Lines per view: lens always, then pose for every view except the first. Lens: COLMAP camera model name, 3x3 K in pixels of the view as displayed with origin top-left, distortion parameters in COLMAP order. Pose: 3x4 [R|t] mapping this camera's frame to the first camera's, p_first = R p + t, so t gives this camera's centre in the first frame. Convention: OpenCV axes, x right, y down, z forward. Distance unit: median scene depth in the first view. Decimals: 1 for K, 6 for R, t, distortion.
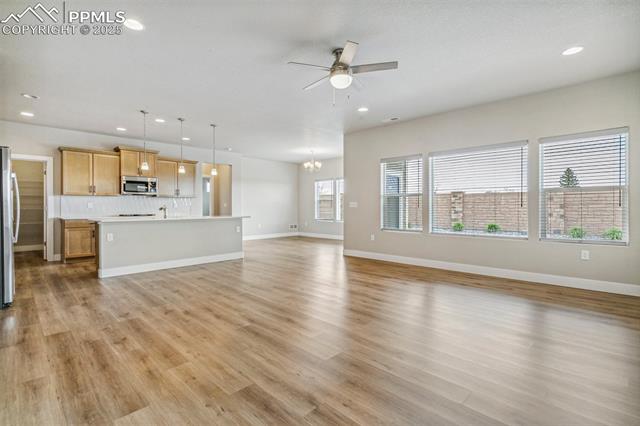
lens RADIAL K [[304.3, 0, 314.4], [0, 304.3, 207.4], [0, 0, 1]] dist [0.000689, 0.000889]
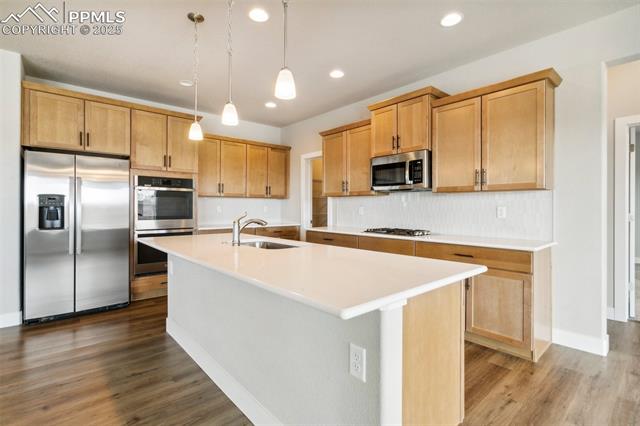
lens RADIAL K [[304.3, 0, 314.4], [0, 304.3, 207.4], [0, 0, 1]] dist [0.000689, 0.000889]
pose [[-0.069430, 0.001056, -0.997586, -0.148917], [-0.003763, 0.999992, 0.001320, -0.028663], [0.997580, 0.003845, -0.069425, 1.937636]]
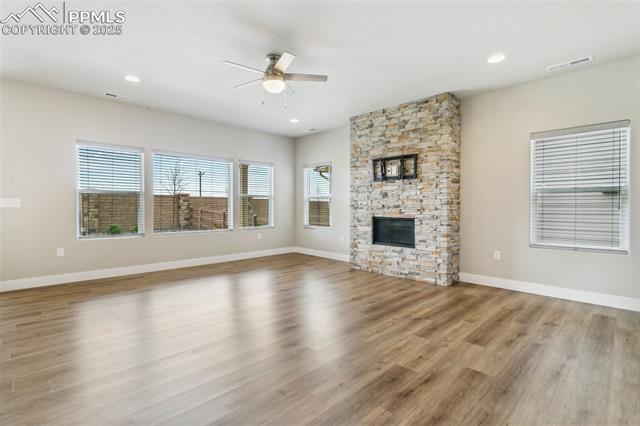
lens RADIAL K [[304.3, 0, 314.4], [0, 304.3, 207.4], [0, 0, 1]] dist [0.000689, 0.000889]
pose [[0.015071, -0.002175, 0.999884, -0.935320], [-0.001281, 0.999997, 0.002194, -0.003826], [-0.999886, -0.001314, 0.015068, 0.835055]]
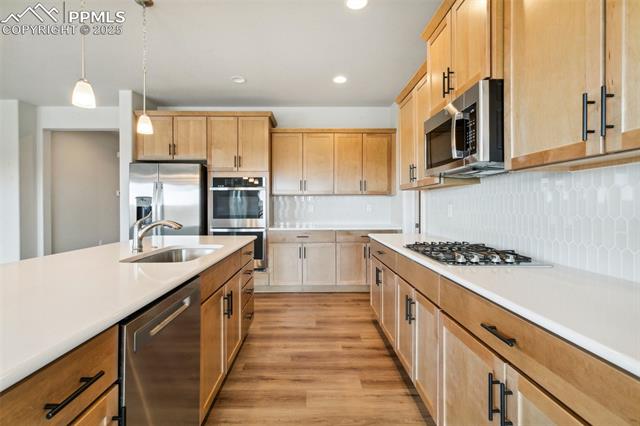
lens RADIAL K [[304.3, 0, 314.4], [0, 304.3, 207.4], [0, 0, 1]] dist [0.000689, 0.000889]
pose [[-0.694664, 0.004743, -0.719319, -0.649381], [0.001833, 0.999987, 0.004824, -0.027584], [0.719332, 0.002033, -0.694664, 2.359026]]
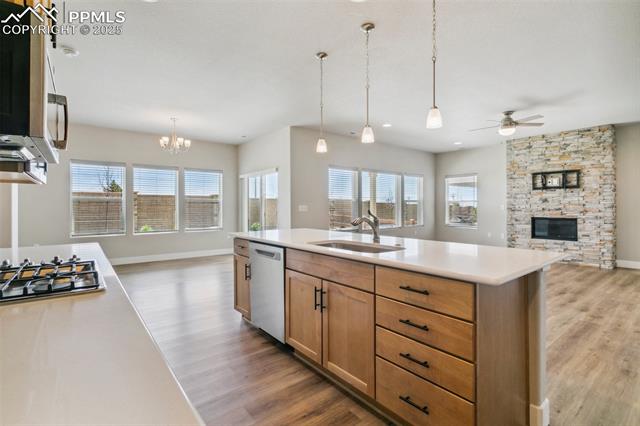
lens RADIAL K [[304.3, 0, 314.4], [0, 304.3, 207.4], [0, 0, 1]] dist [0.000689, 0.000889]
pose [[0.120740, 0.000461, 0.992684, -1.565753], [0.004421, 0.999990, -0.001002, -0.023214], [-0.992674, 0.004509, 0.120737, 1.769801]]
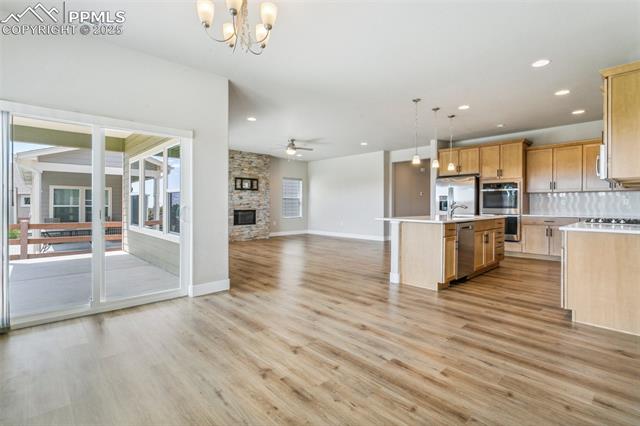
lens RADIAL K [[304.3, 0, 314.4], [0, 304.3, 207.4], [0, 0, 1]] dist [0.000689, 0.000889]
pose [[-0.999232, -0.000068, 0.039187, -0.184277], [0.000378, 0.999935, 0.011381, -0.006243], [-0.039185, 0.011387, -0.999167, 3.326430]]
